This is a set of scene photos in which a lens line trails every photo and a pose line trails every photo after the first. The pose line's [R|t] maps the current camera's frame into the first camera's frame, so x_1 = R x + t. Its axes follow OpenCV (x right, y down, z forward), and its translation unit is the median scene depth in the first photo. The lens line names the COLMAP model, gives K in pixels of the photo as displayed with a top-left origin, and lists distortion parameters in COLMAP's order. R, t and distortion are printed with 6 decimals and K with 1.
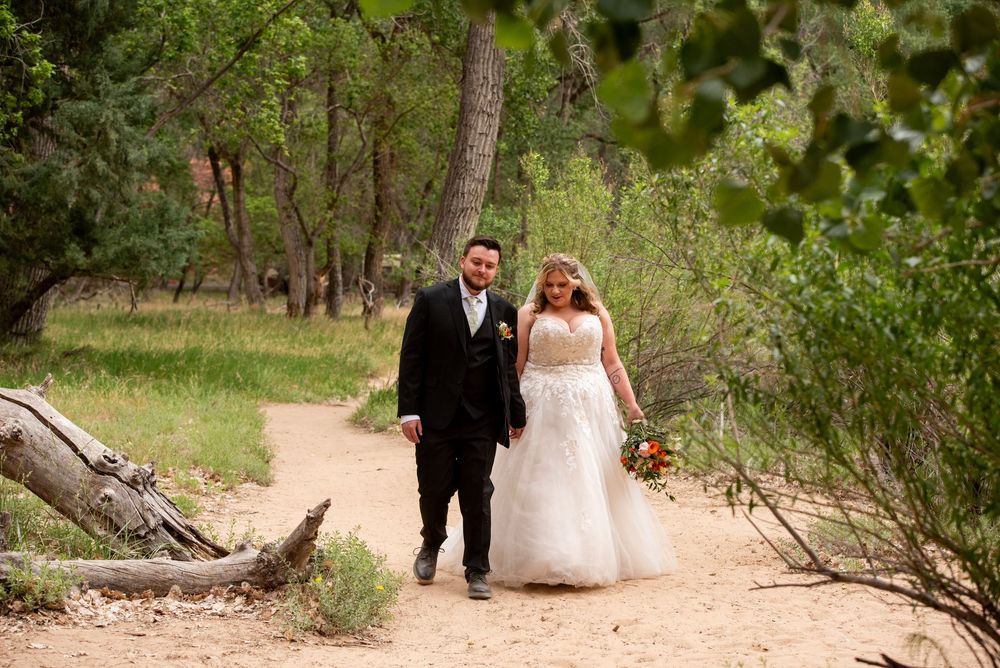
lens RADIAL K [[2075.1, 0, 500.0], [0, 2075.1, 334.0], [0, 0, 1]] dist [-0.124696, -0.080132]
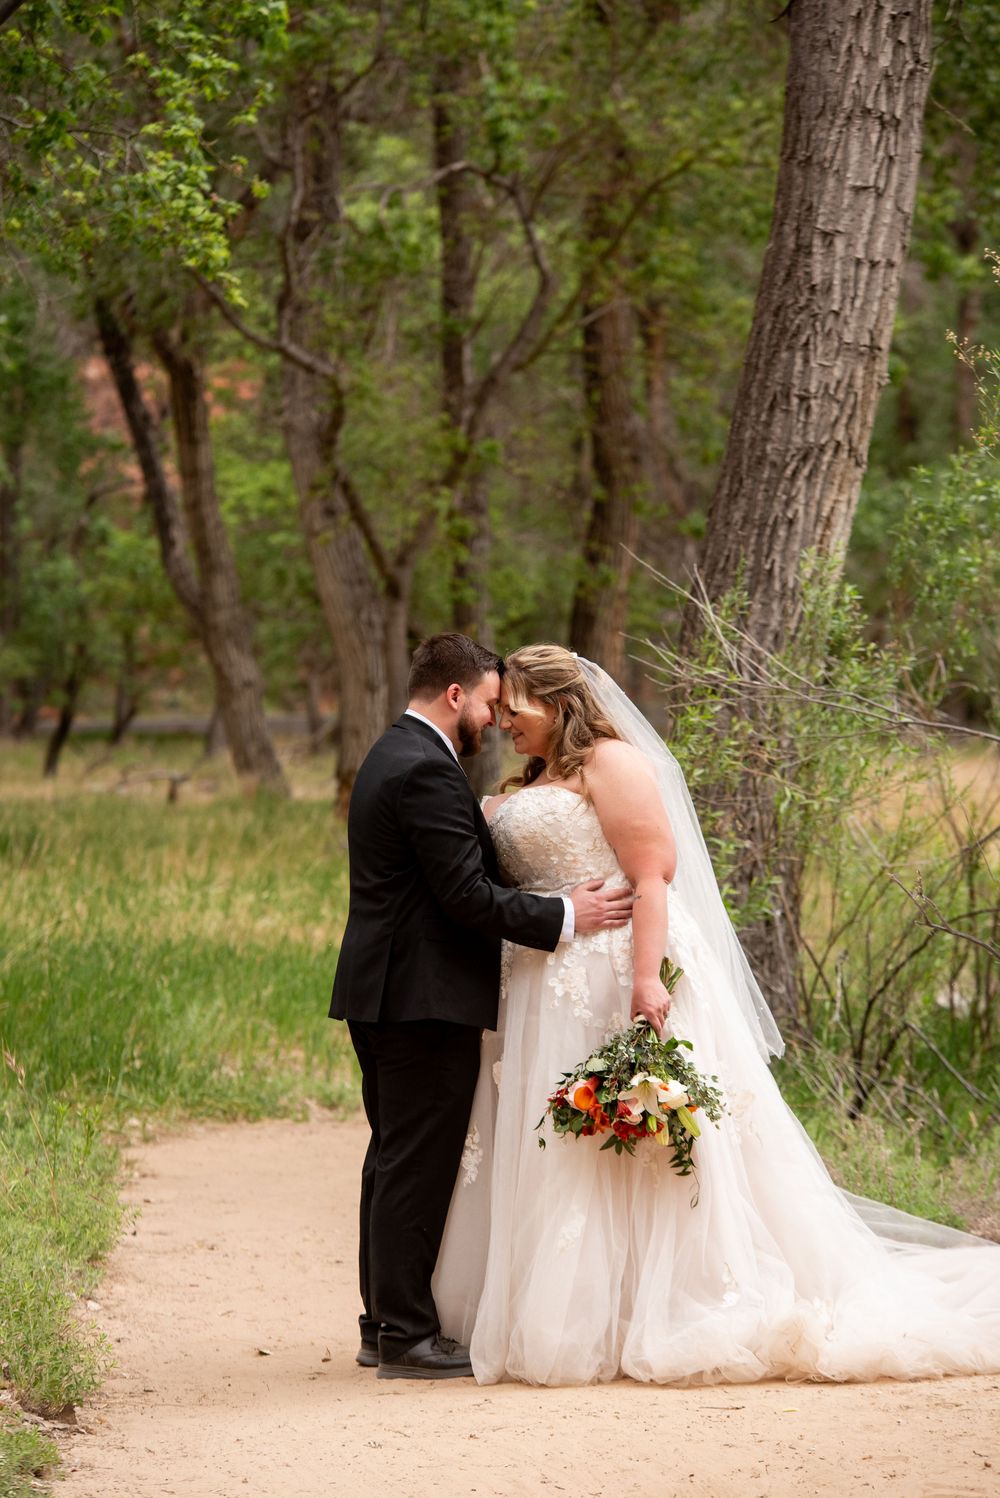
lens RADIAL K [[5629.7, 0, 500.0], [0, 5629.7, 749.0], [0, 0, 1]] dist [0.812127, 2.980121]
pose [[0.995275, -0.040457, -0.088261, 0.007039], [0.039268, 0.999114, -0.015162, -0.006091], [0.088796, 0.011624, 0.995982, 0.164828]]
